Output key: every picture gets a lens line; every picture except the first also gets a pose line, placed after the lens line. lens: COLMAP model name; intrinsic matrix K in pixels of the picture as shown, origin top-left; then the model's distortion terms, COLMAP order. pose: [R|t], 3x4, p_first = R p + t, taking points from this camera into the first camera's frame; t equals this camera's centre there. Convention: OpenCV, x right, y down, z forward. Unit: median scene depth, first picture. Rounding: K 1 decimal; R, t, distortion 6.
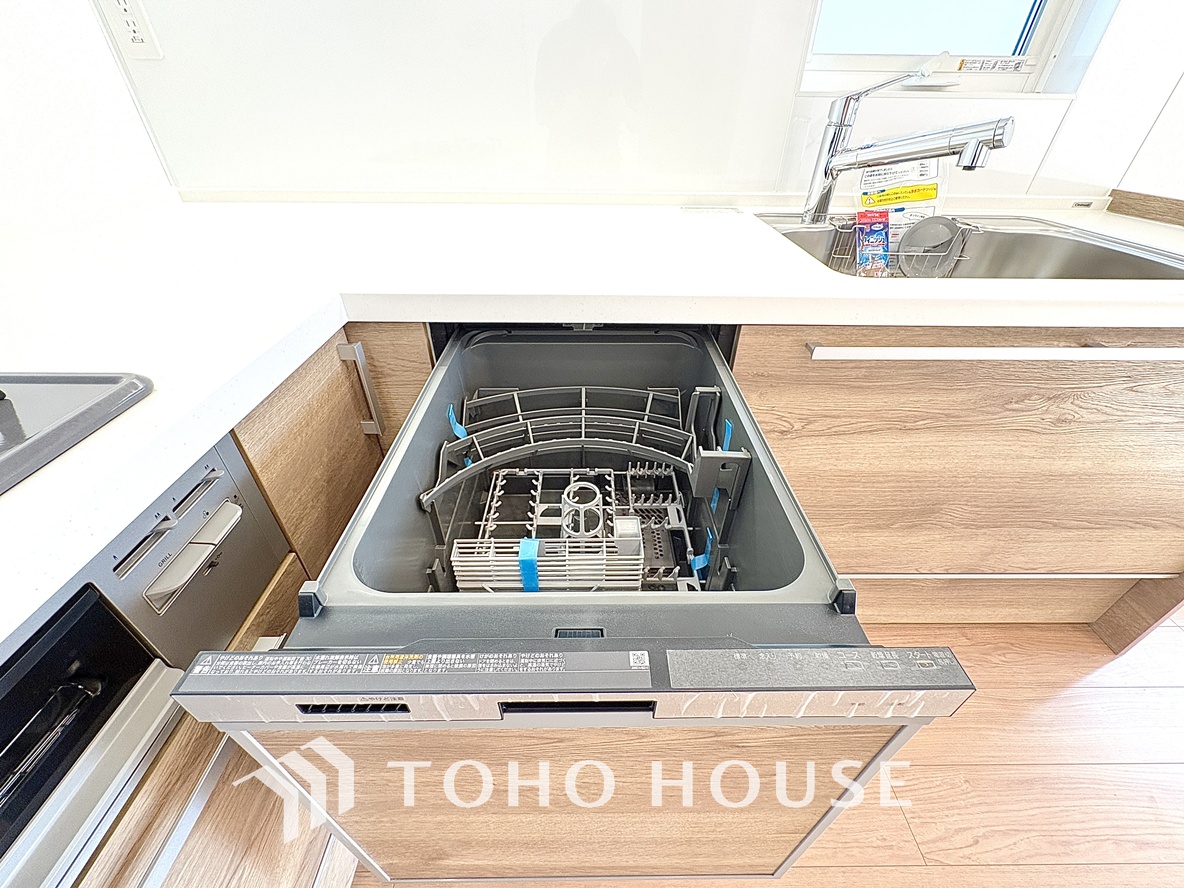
lens RADIAL K [[473.4, 0, 584.6], [0, 473.4, 446.3], [0, 0, 1]] dist [-0.013309, 0.001808]
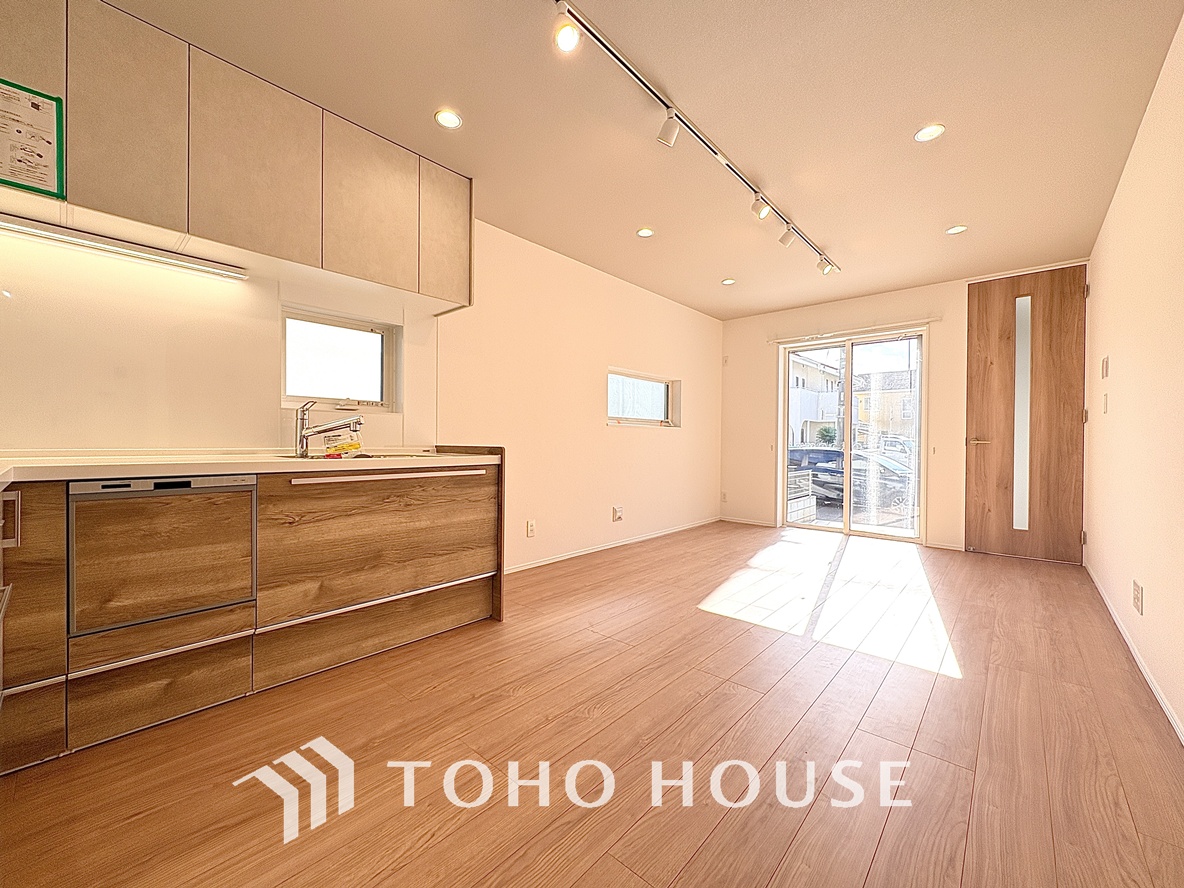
lens RADIAL K [[473.4, 0, 599.9], [0, 473.4, 442.6], [0, 0, 1]] dist [-0.013309, 0.001808]
pose [[0.649249, 0.003744, 0.760566, -0.323857], [0.442123, 0.811822, -0.381409, 1.147234], [-0.618872, 0.583893, 0.525420, -1.287408]]
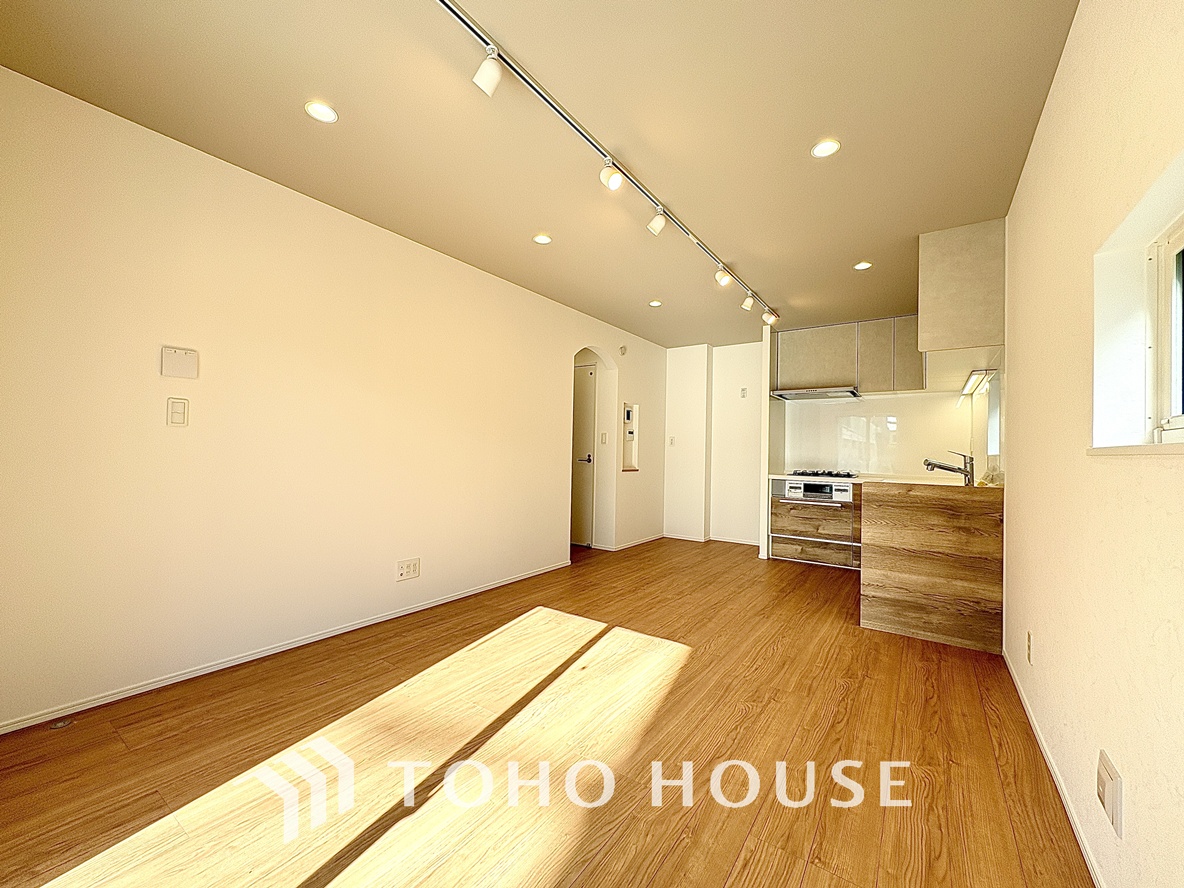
lens RADIAL K [[473.4, 0, 589.3], [0, 473.4, 448.4], [0, 0, 1]] dist [-0.013309, 0.001808]
pose [[-0.570449, -0.015067, -0.821195, 5.928677], [-0.497811, 0.801596, 0.331101, -0.658334], [0.653278, 0.597676, -0.464770, 0.907977]]
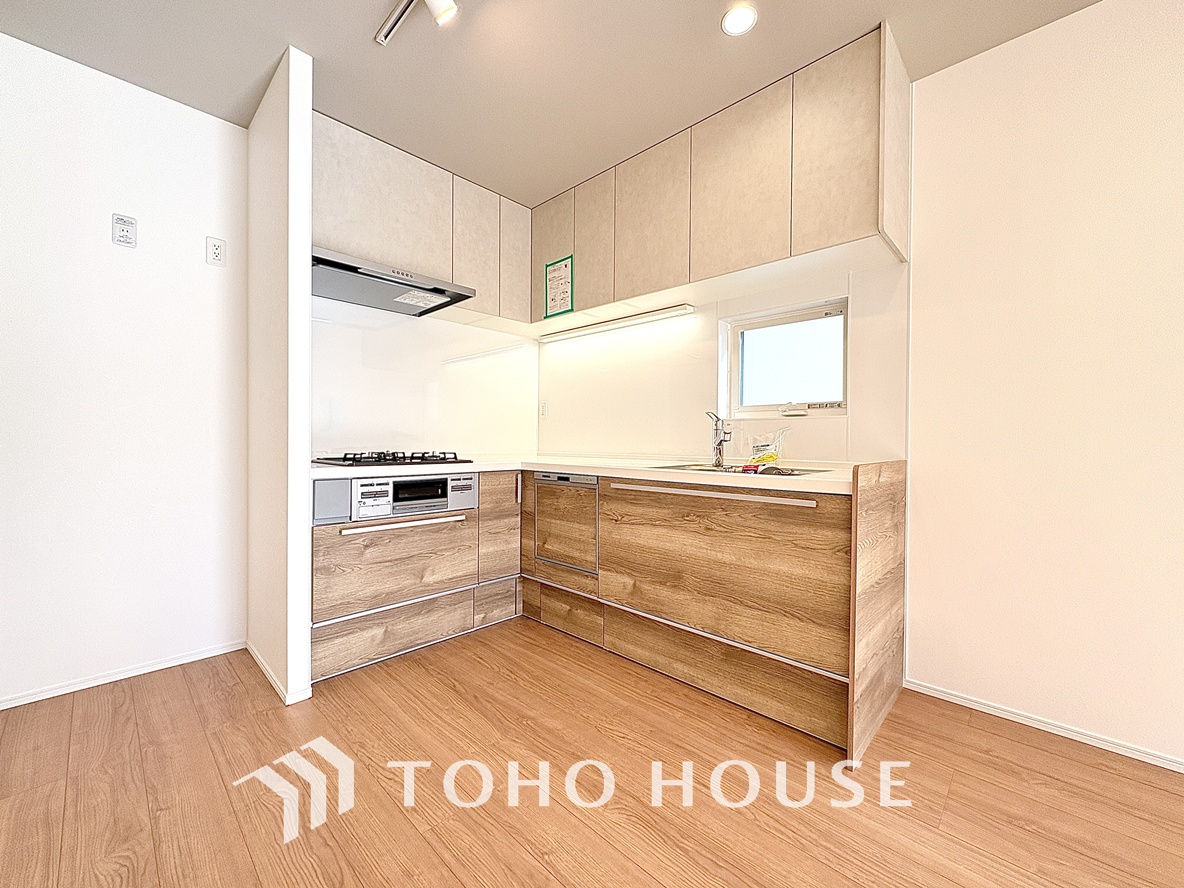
lens RADIAL K [[473.4, 0, 596.7], [0, 473.4, 445.2], [0, 0, 1]] dist [-0.013309, 0.001808]
pose [[0.728315, 0.011835, -0.685140, 2.122215], [-0.410906, 0.807685, -0.422849, 0.783061], [0.548373, 0.589495, 0.593112, -0.861362]]
